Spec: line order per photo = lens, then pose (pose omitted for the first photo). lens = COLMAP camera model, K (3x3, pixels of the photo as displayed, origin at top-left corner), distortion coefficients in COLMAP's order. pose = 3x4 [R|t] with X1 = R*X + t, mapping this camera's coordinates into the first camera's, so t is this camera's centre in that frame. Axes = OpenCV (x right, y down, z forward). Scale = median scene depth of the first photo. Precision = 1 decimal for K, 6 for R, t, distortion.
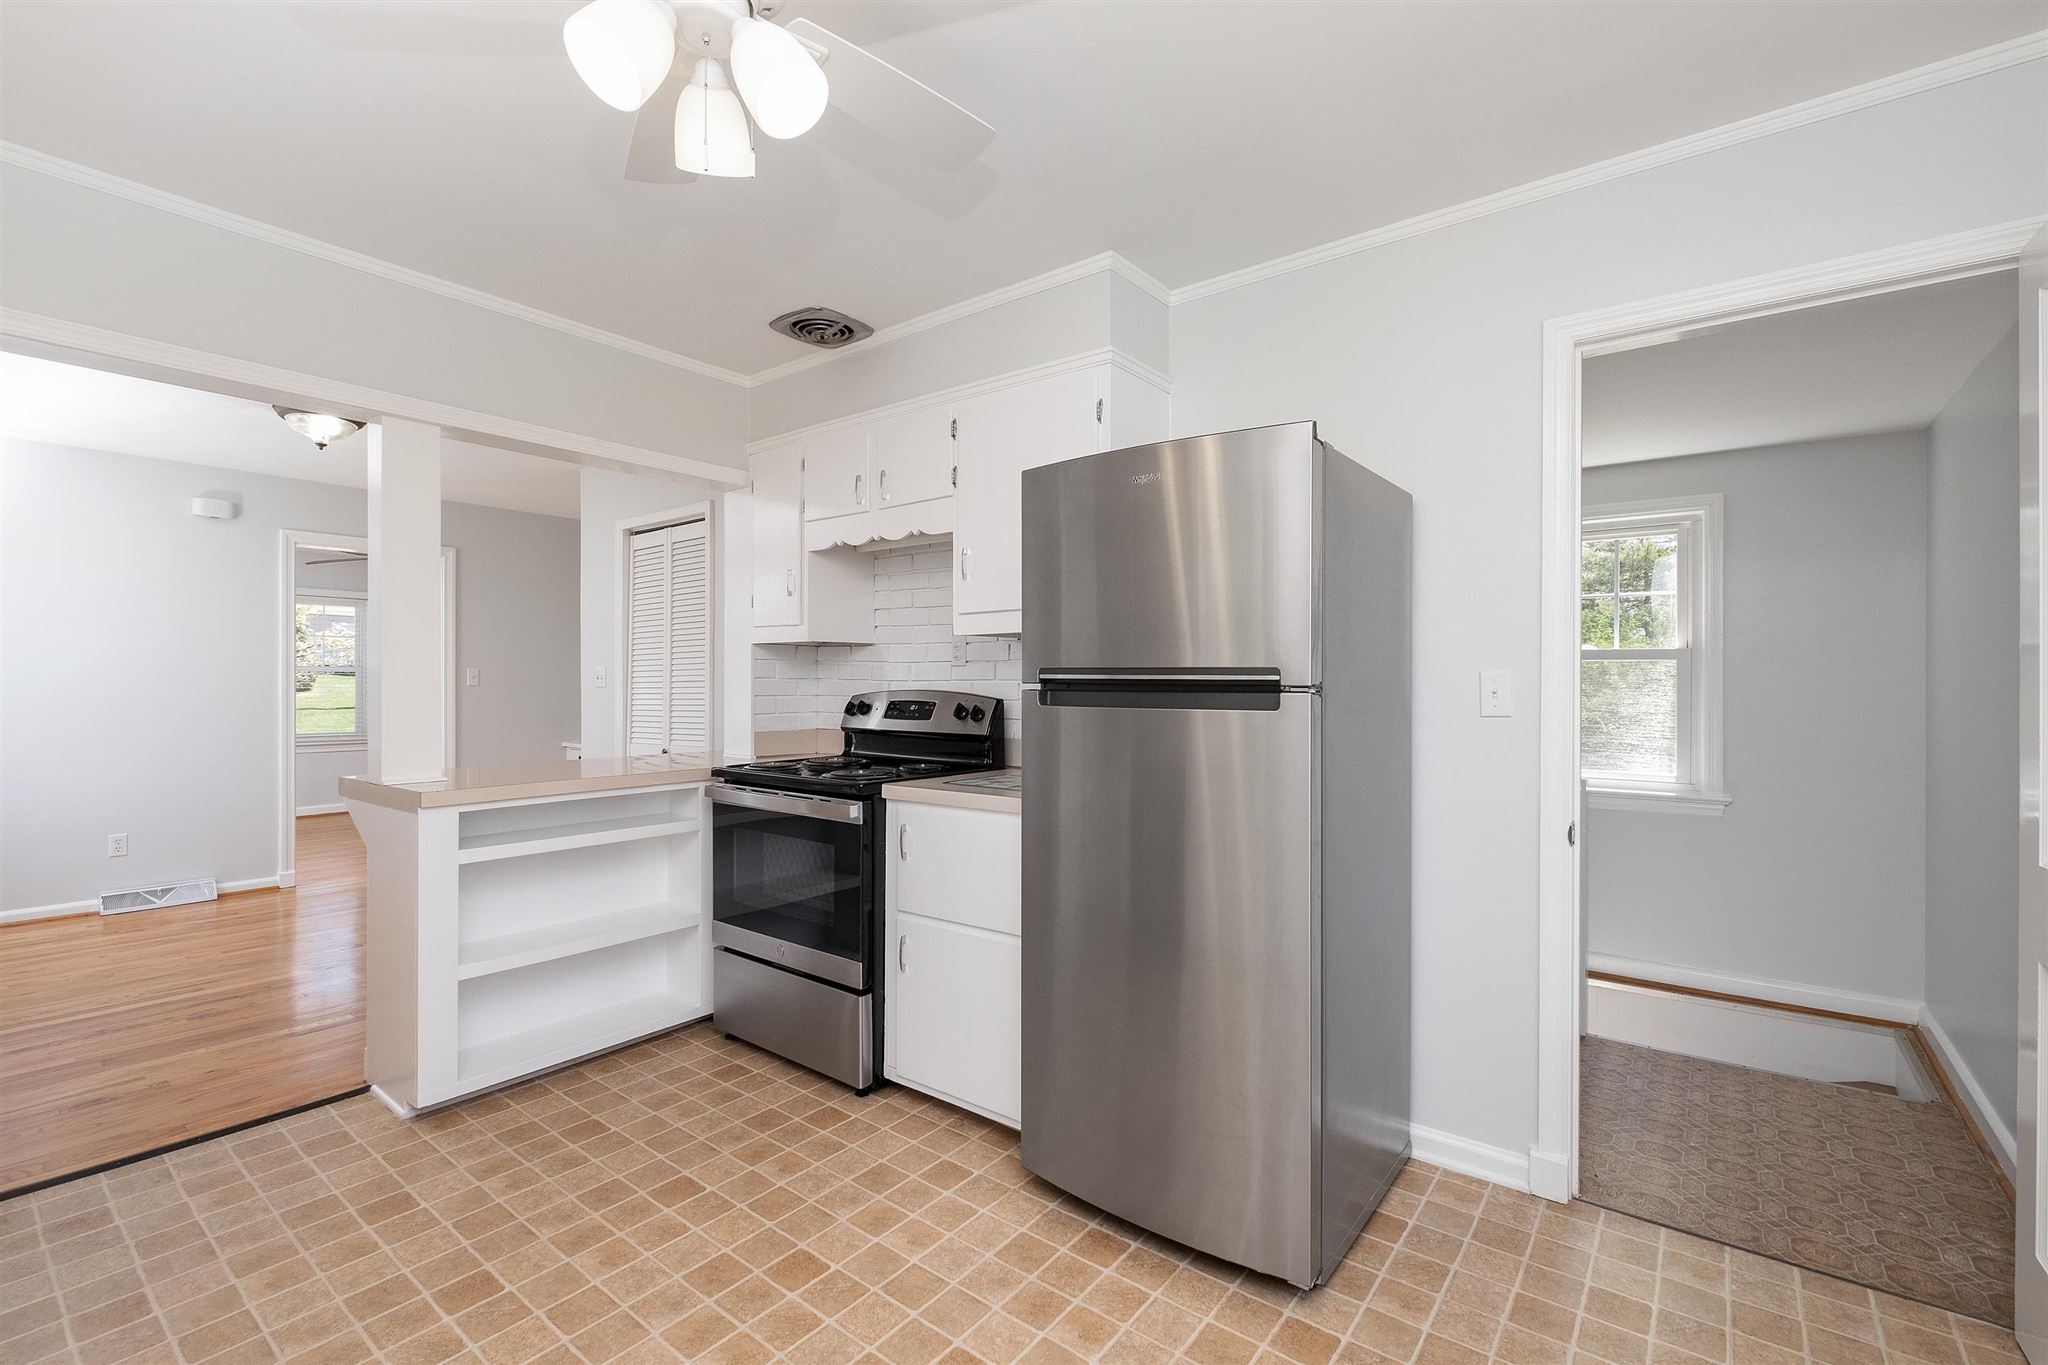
lens RADIAL K [[894.9, 0, 1027.0], [0, 894.9, 689.3], [0, 0, 1]] dist [-0.000660, -0.000030]
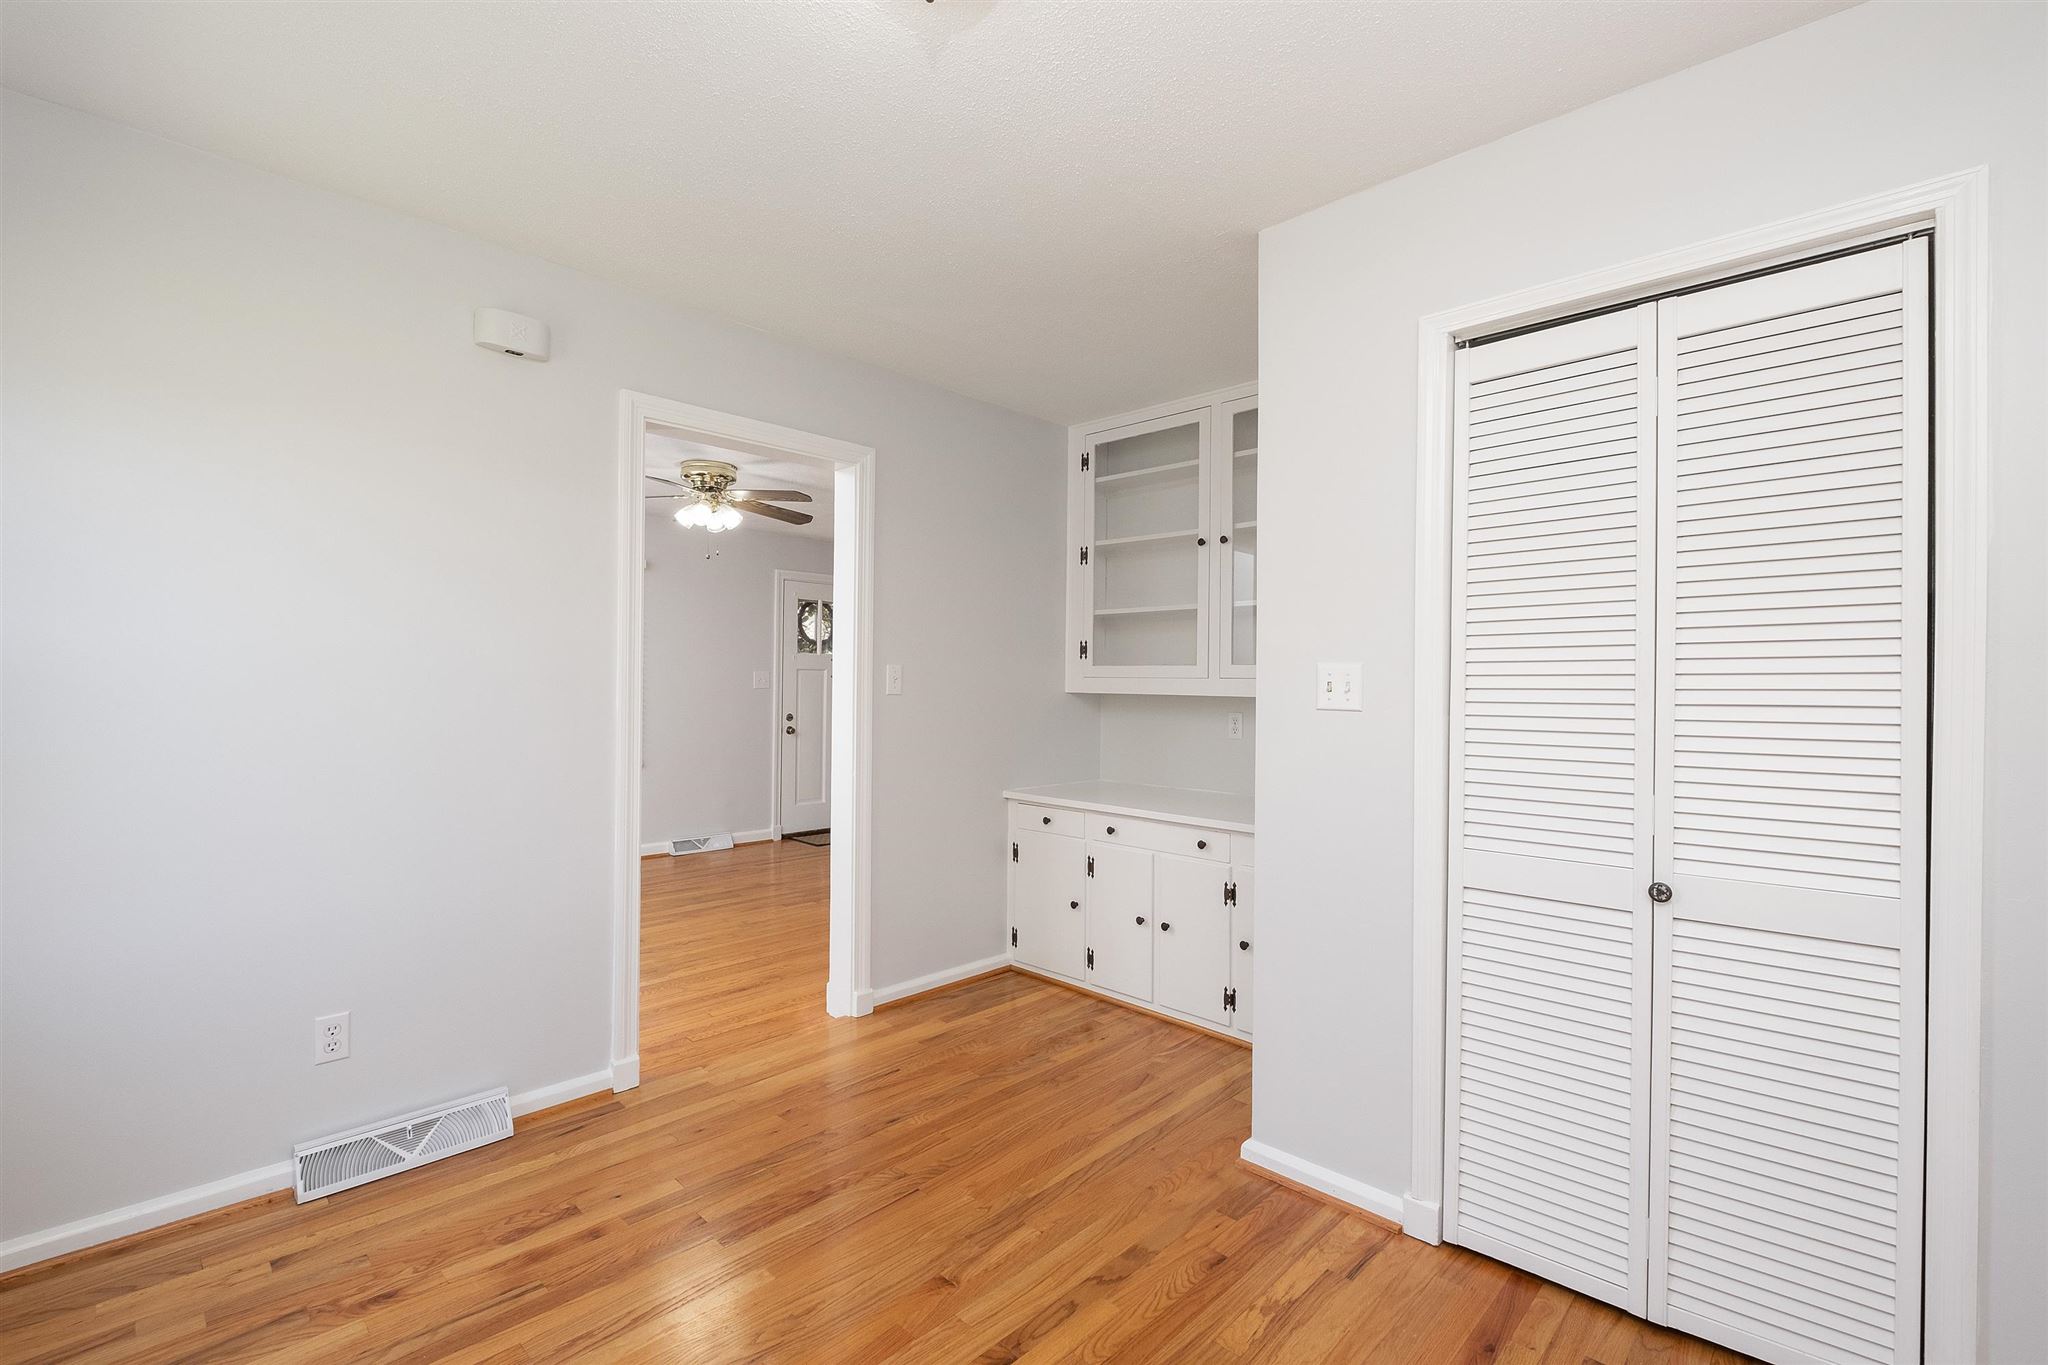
lens RADIAL K [[894.9, 0, 1022.3], [0, 894.9, 681.7], [0, 0, 1]] dist [-0.000660, -0.000030]
pose [[0.994329, 0.005913, -0.106181, -0.602601], [-0.005918, 0.999982, 0.000262, -0.015479], [0.106181, 0.000368, 0.994347, 0.566600]]
